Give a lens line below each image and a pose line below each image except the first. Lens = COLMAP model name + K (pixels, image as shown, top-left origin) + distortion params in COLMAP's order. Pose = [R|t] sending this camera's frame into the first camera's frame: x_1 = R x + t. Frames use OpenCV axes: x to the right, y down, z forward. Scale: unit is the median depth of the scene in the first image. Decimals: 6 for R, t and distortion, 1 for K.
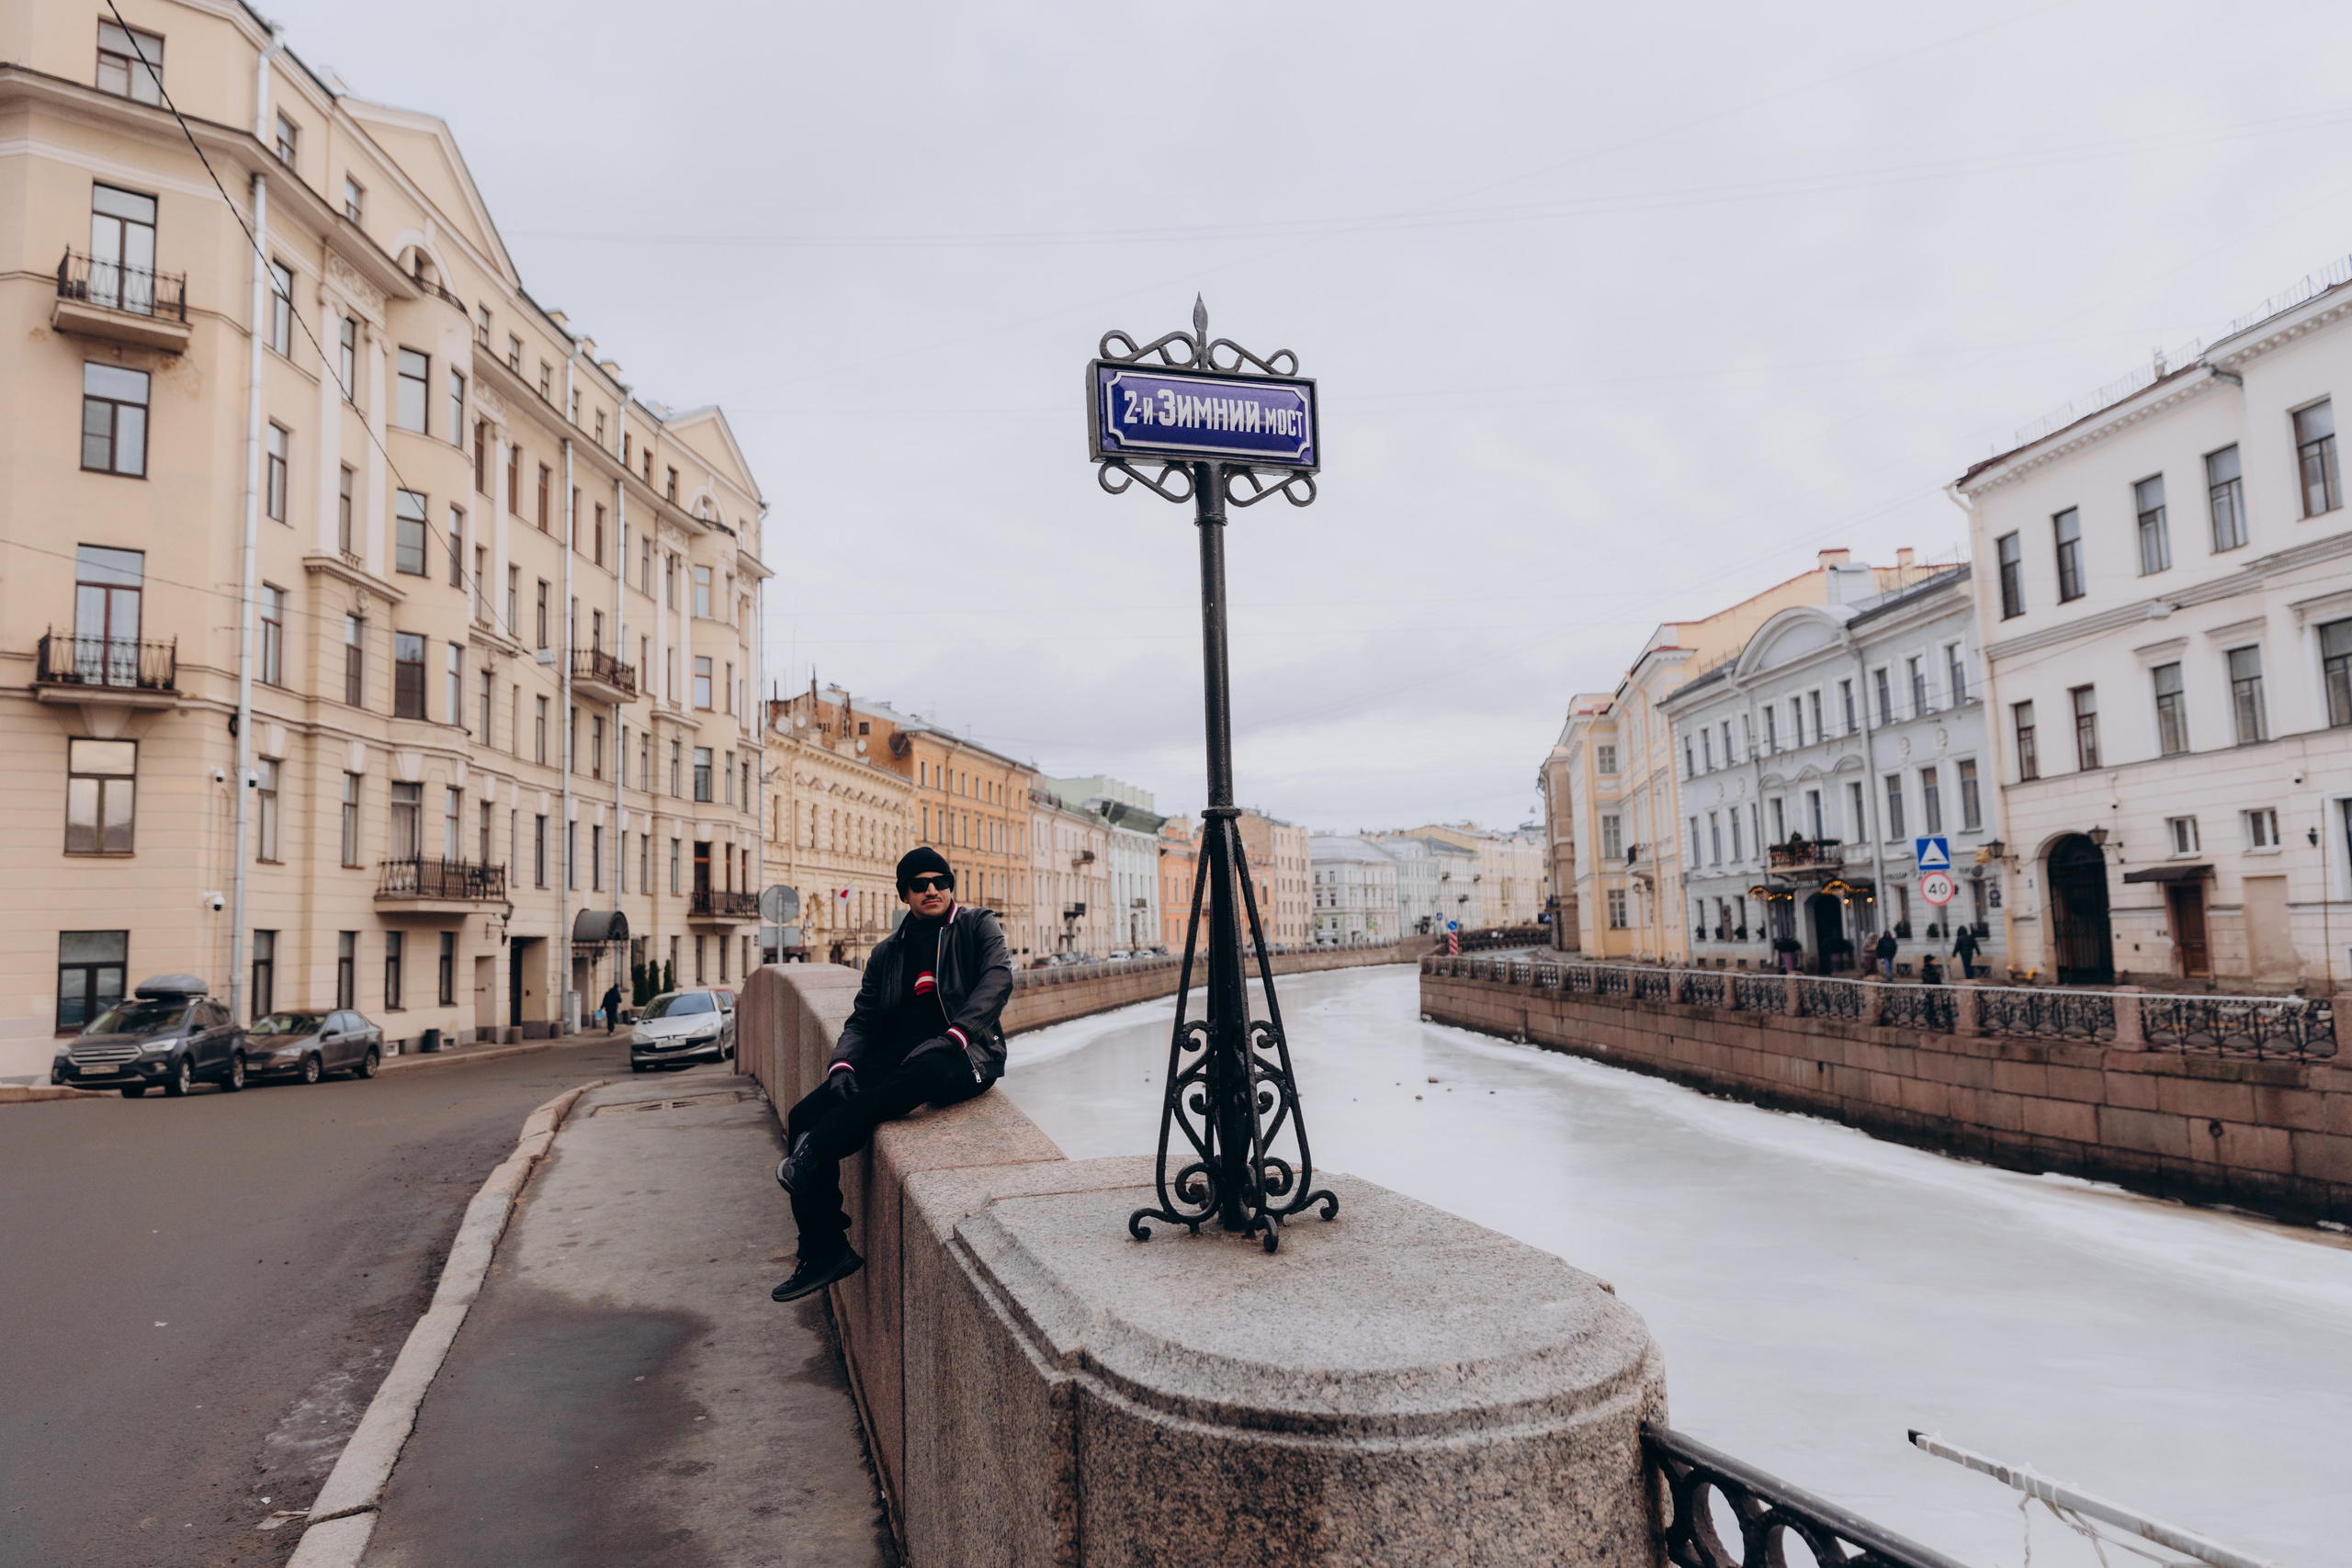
lens RADIAL K [[1625.4, 0, 1168.1], [0, 1625.4, 772.0], [0, 0, 1]] dist [0.021005, -0.012478]
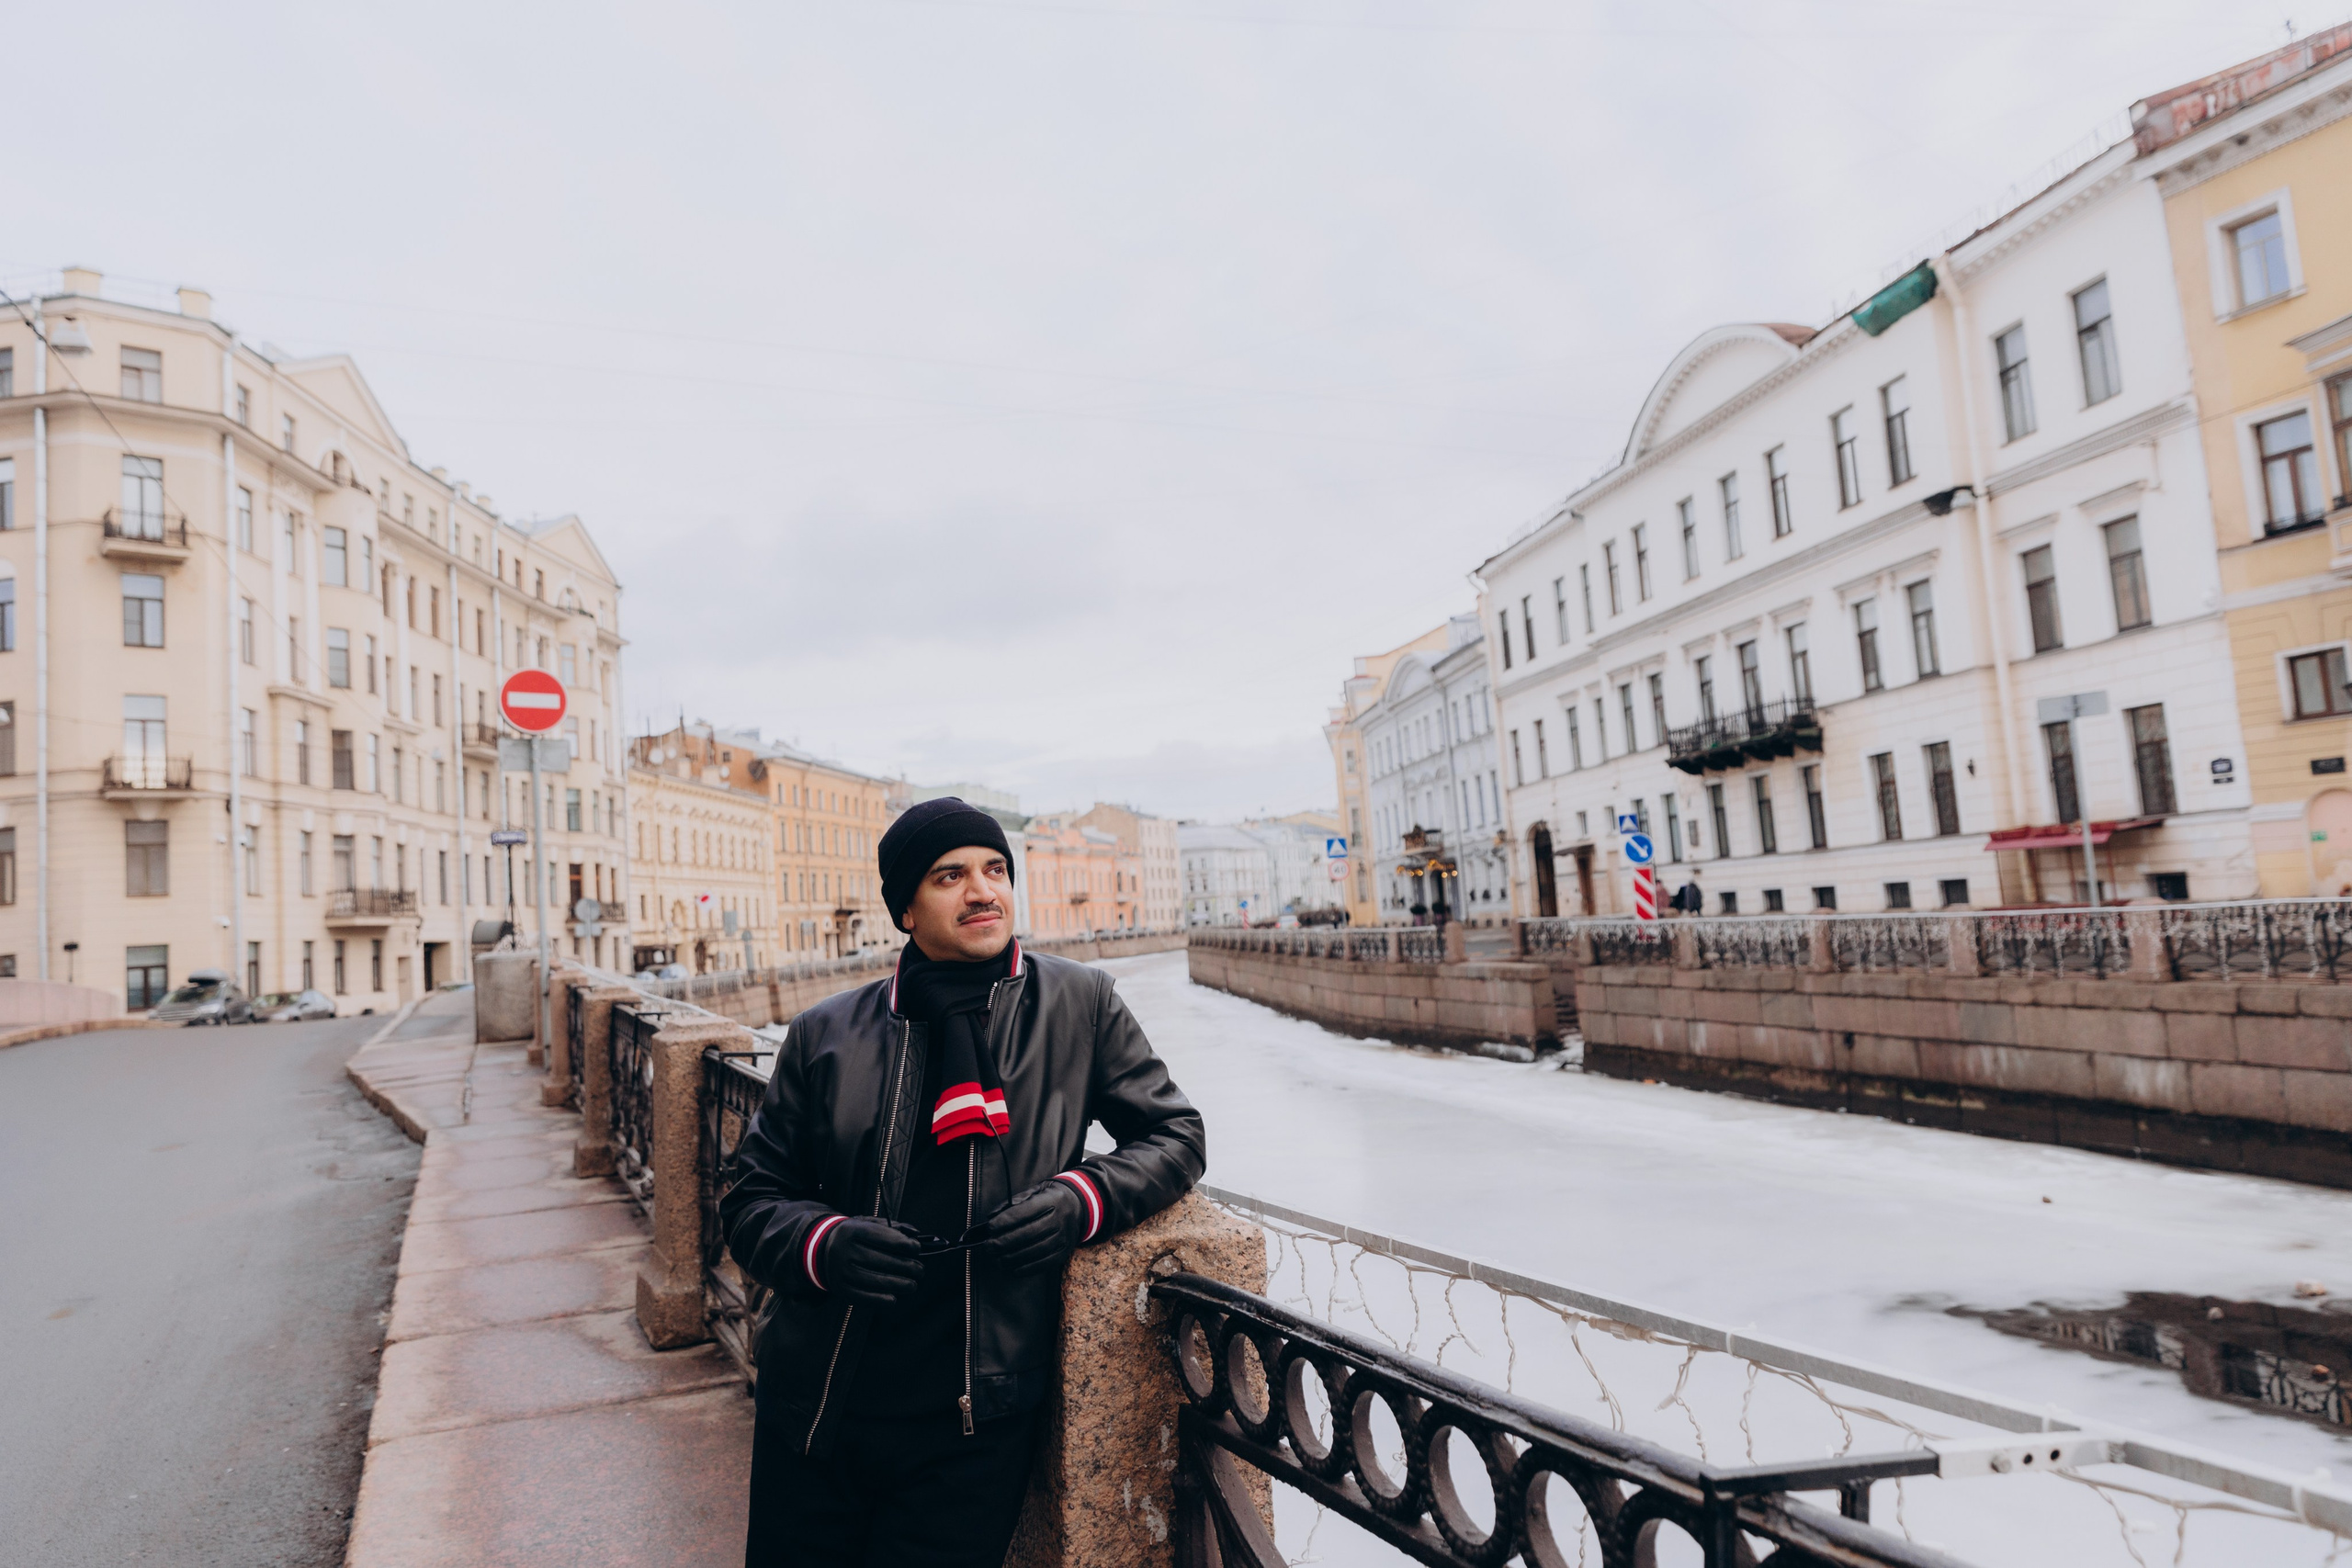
lens RADIAL K [[1625.4, 0, 1166.7], [0, 1625.4, 778.7], [0, 0, 1]] dist [0.021005, -0.012478]
pose [[0.998327, -0.036925, 0.044486, 0.158986], [0.036425, 0.999264, 0.012001, -0.028291], [-0.044897, -0.010361, 0.998938, -0.382026]]
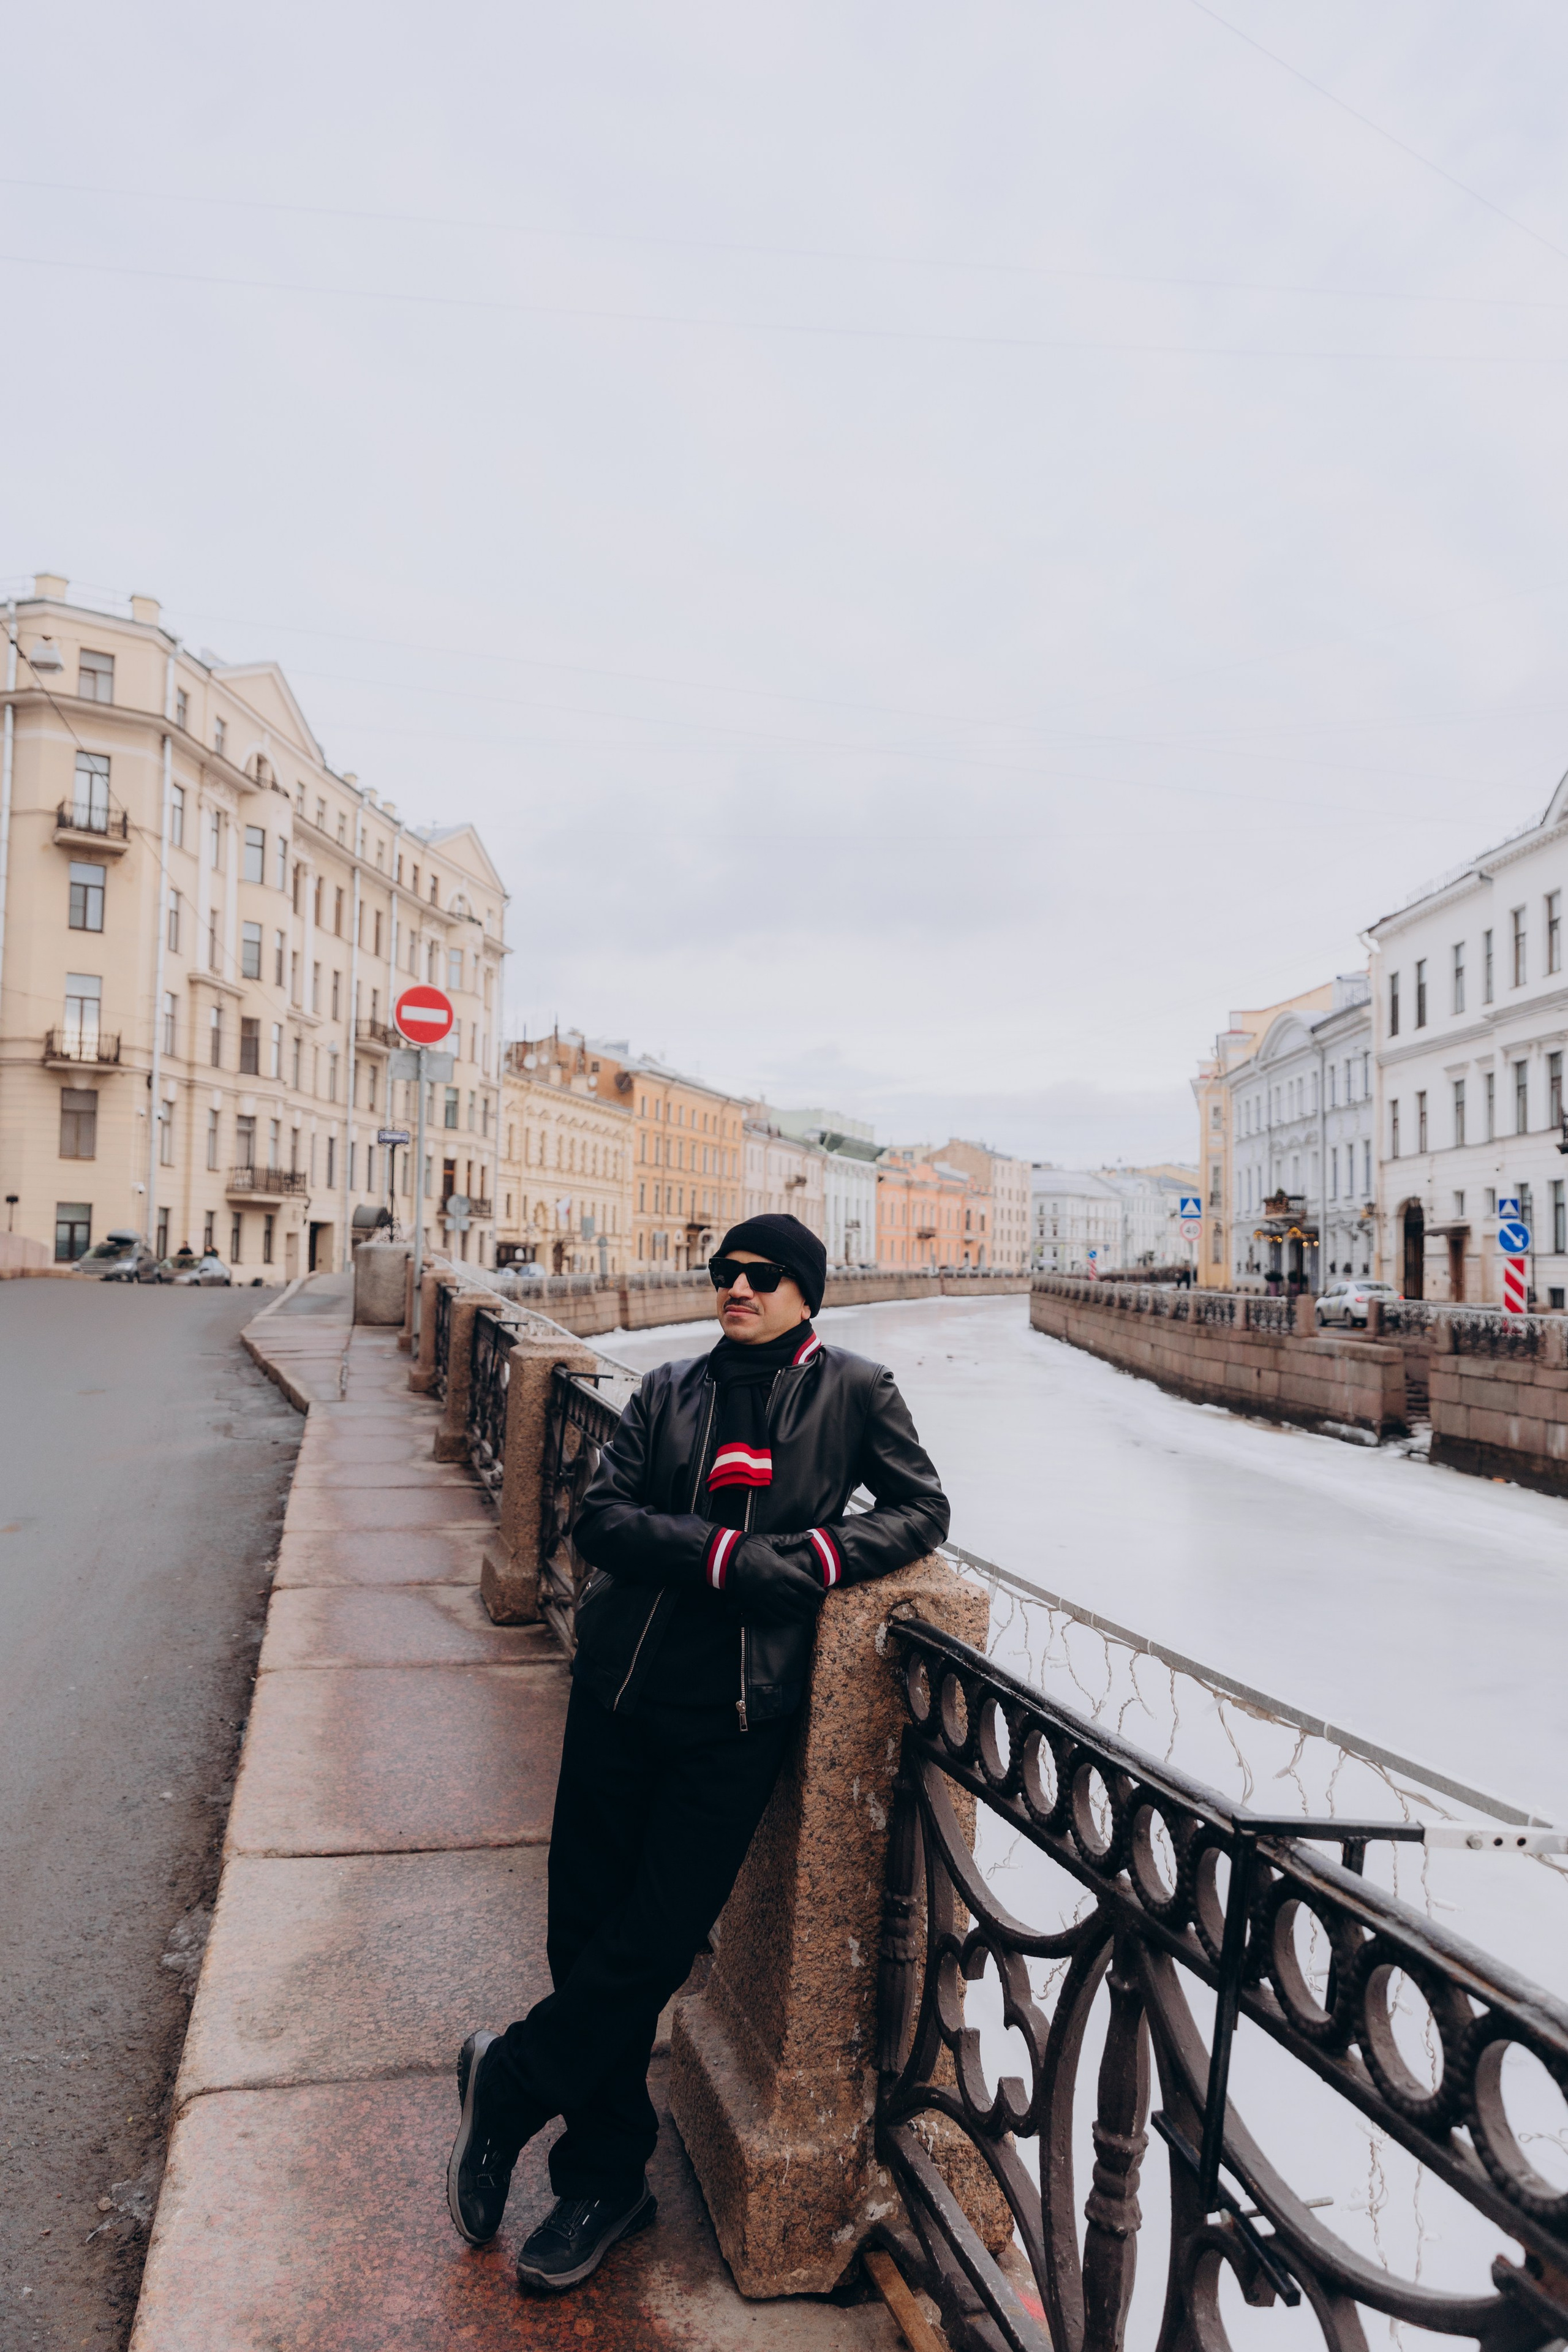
lens RADIAL K [[1625.5, 0, 764.4], [0, 1625.5, 1191.9], [0, 0, 1]] dist [0.021005, -0.012478]
pose [[0.992641, 0.045142, -0.112369, 0.161019], [-0.038252, 0.997297, 0.062731, -0.031249], [0.114898, -0.057971, 0.991684, -0.390178]]
